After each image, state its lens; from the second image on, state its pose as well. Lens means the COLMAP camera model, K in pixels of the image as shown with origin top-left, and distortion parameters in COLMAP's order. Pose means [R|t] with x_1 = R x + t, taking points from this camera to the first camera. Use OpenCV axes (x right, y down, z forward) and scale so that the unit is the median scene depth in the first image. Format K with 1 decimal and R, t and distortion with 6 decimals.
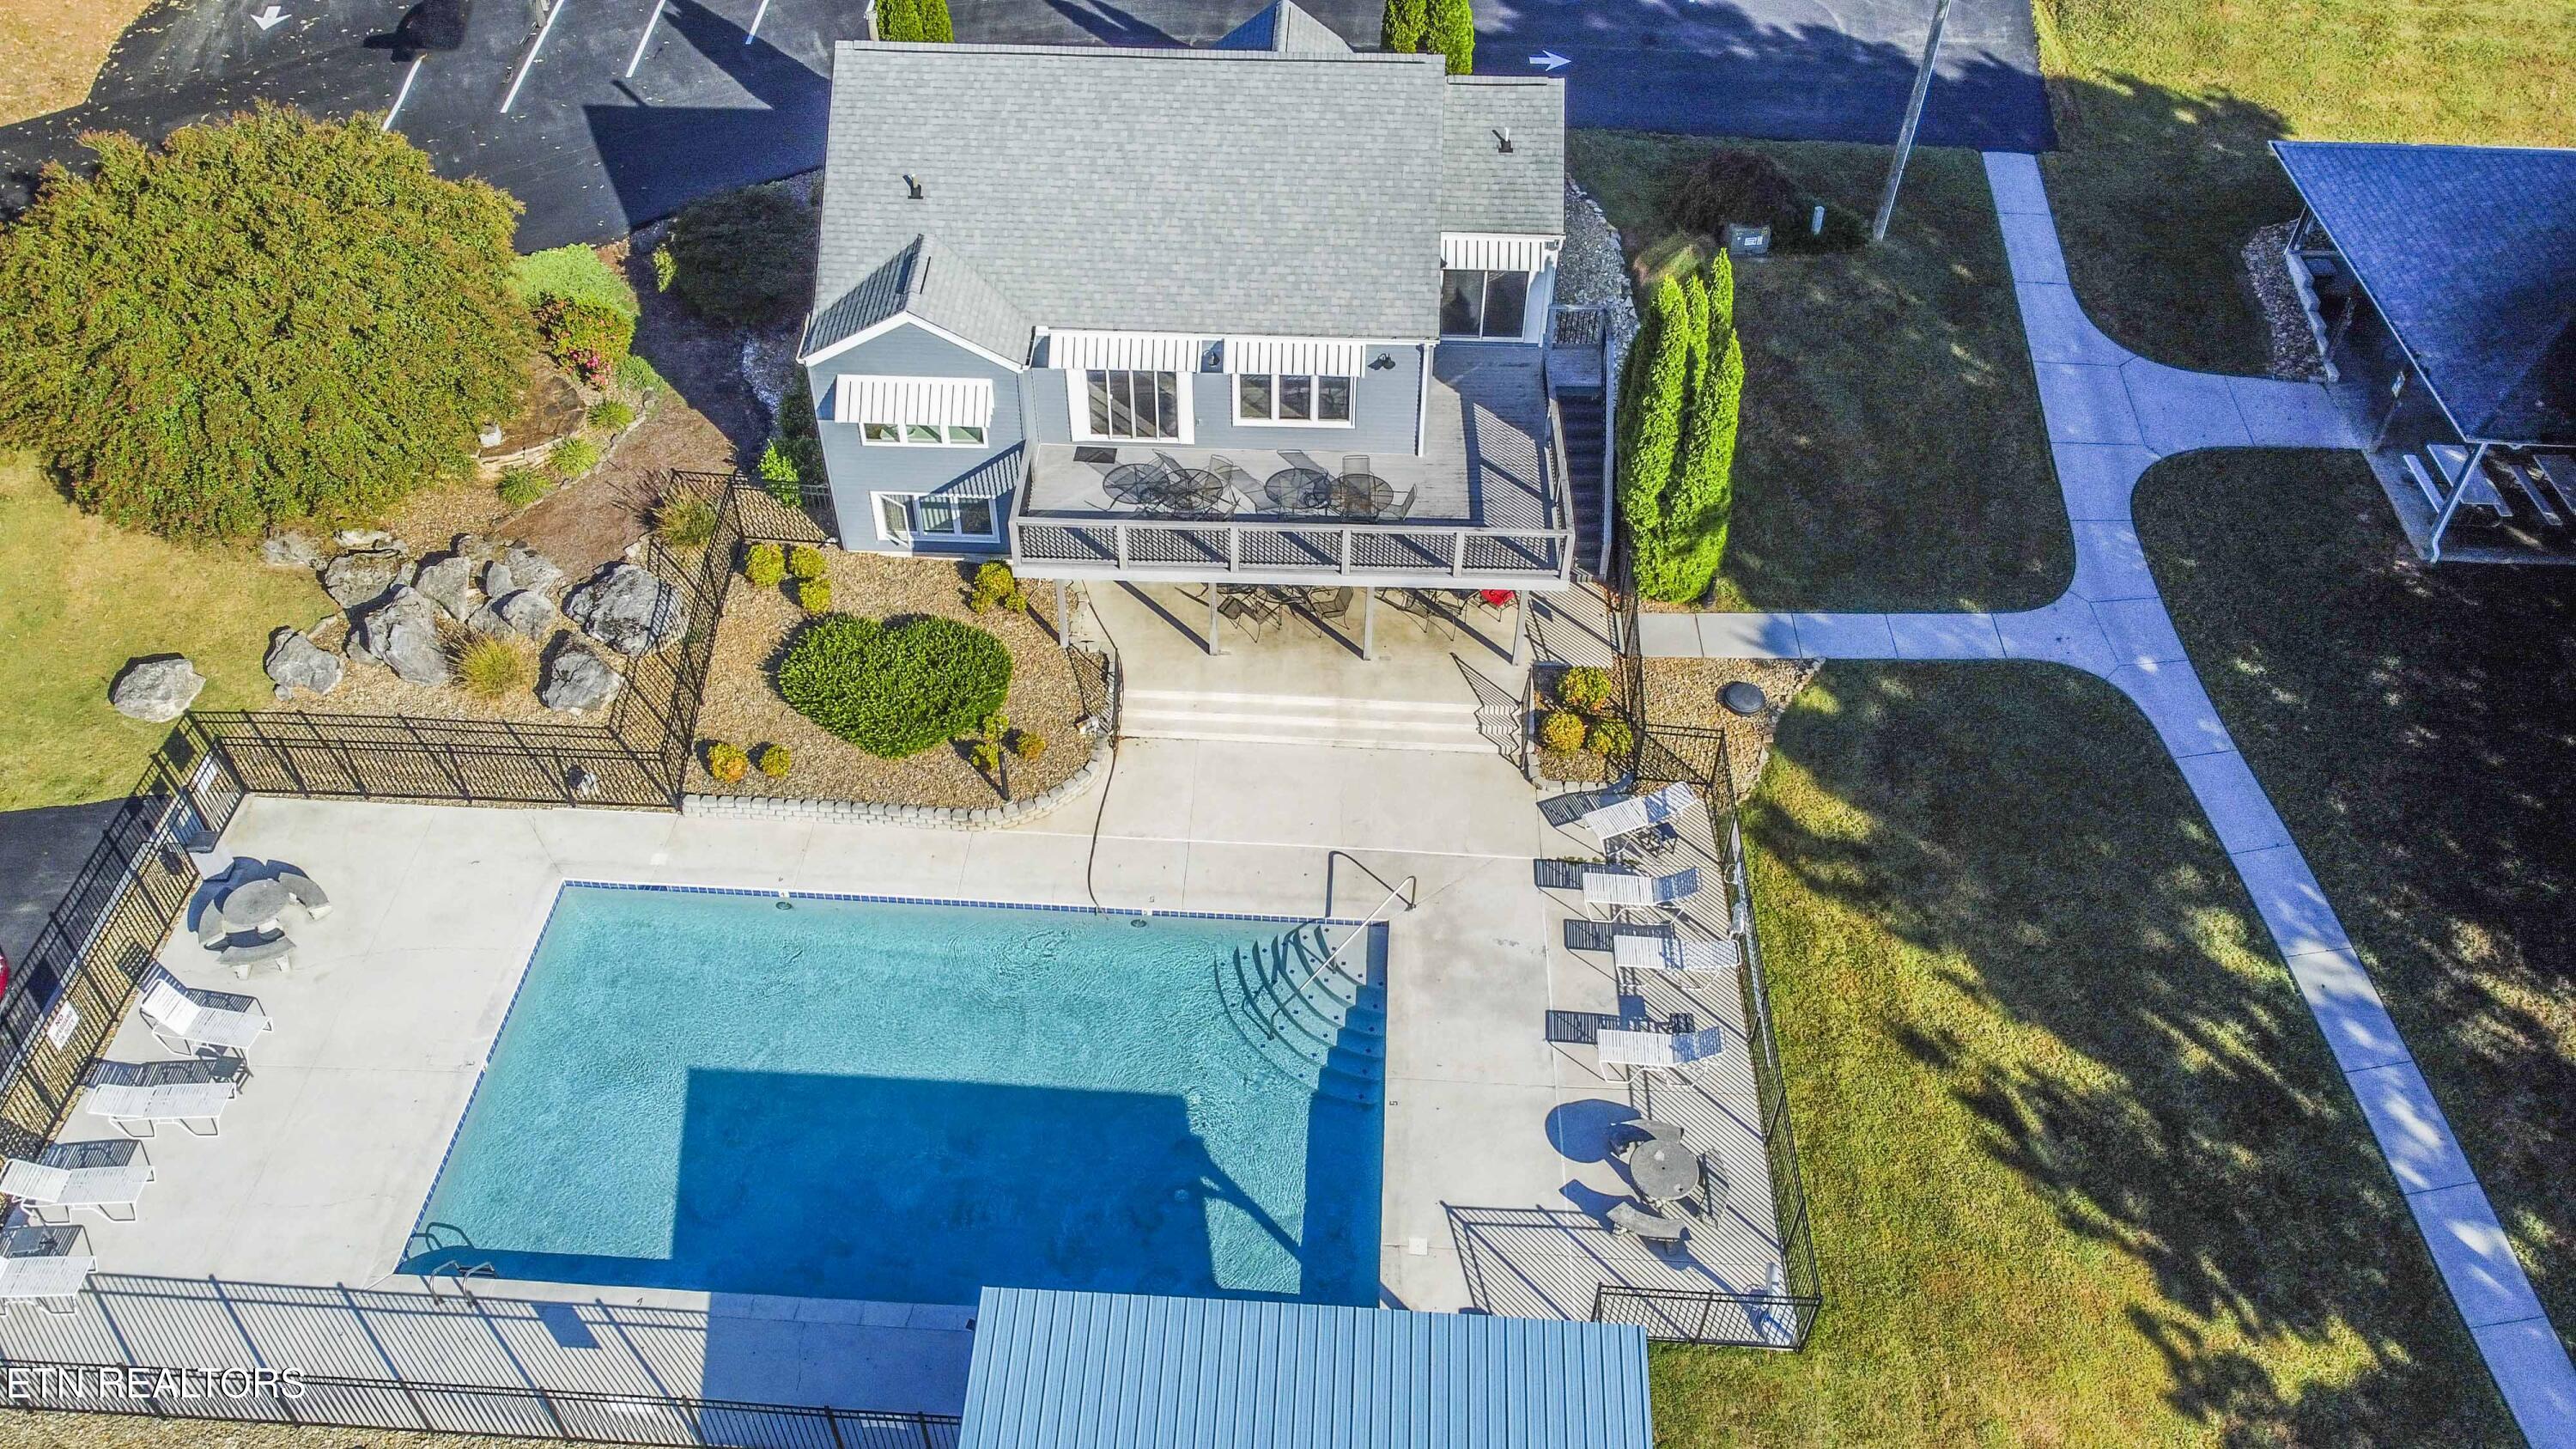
lens RADIAL K [[1936.6, 0, 1288.0], [0, 1936.6, 724.5], [0, 0, 1]] dist [-0.001420, -0.002364]
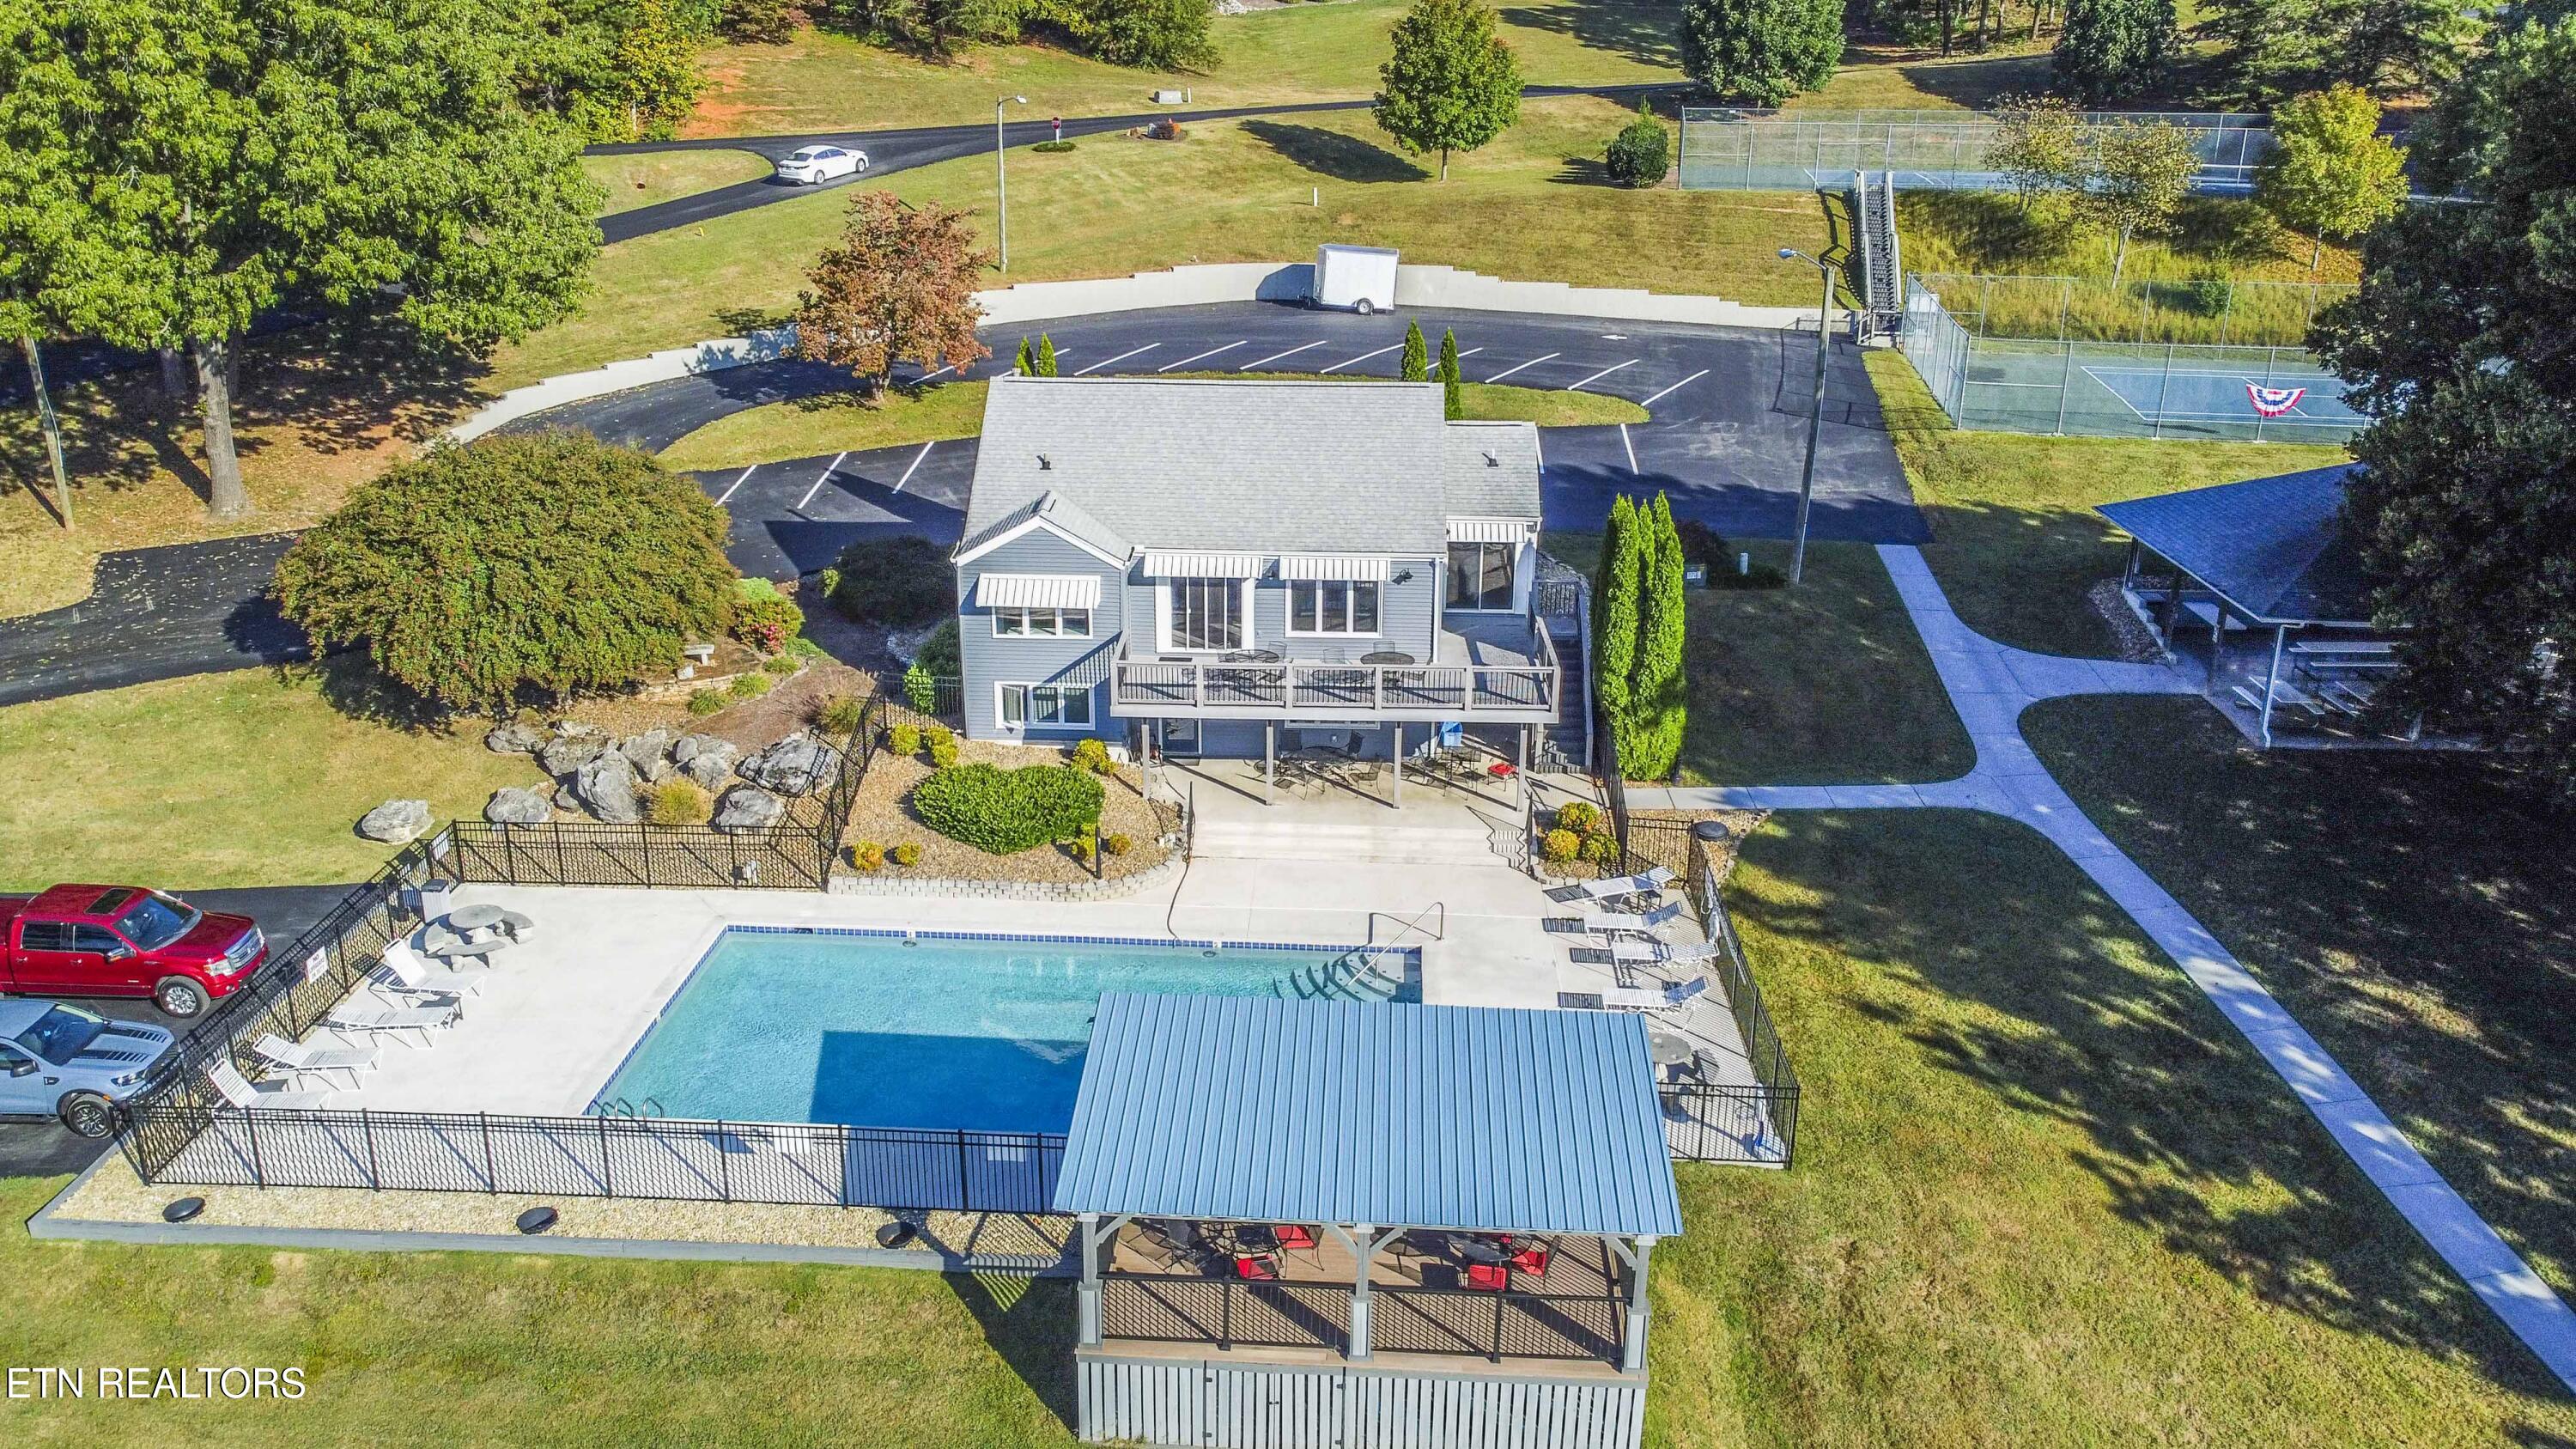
lens RADIAL K [[1936.6, 0, 1288.0], [0, 1936.6, 724.5], [0, 0, 1]] dist [-0.001420, -0.002364]
pose [[0.999996, -0.001173, -0.002504, -0.024676], [0.000027, 0.909678, -0.415313, 0.439188], [0.002765, 0.415312, 0.909675, -0.126696]]
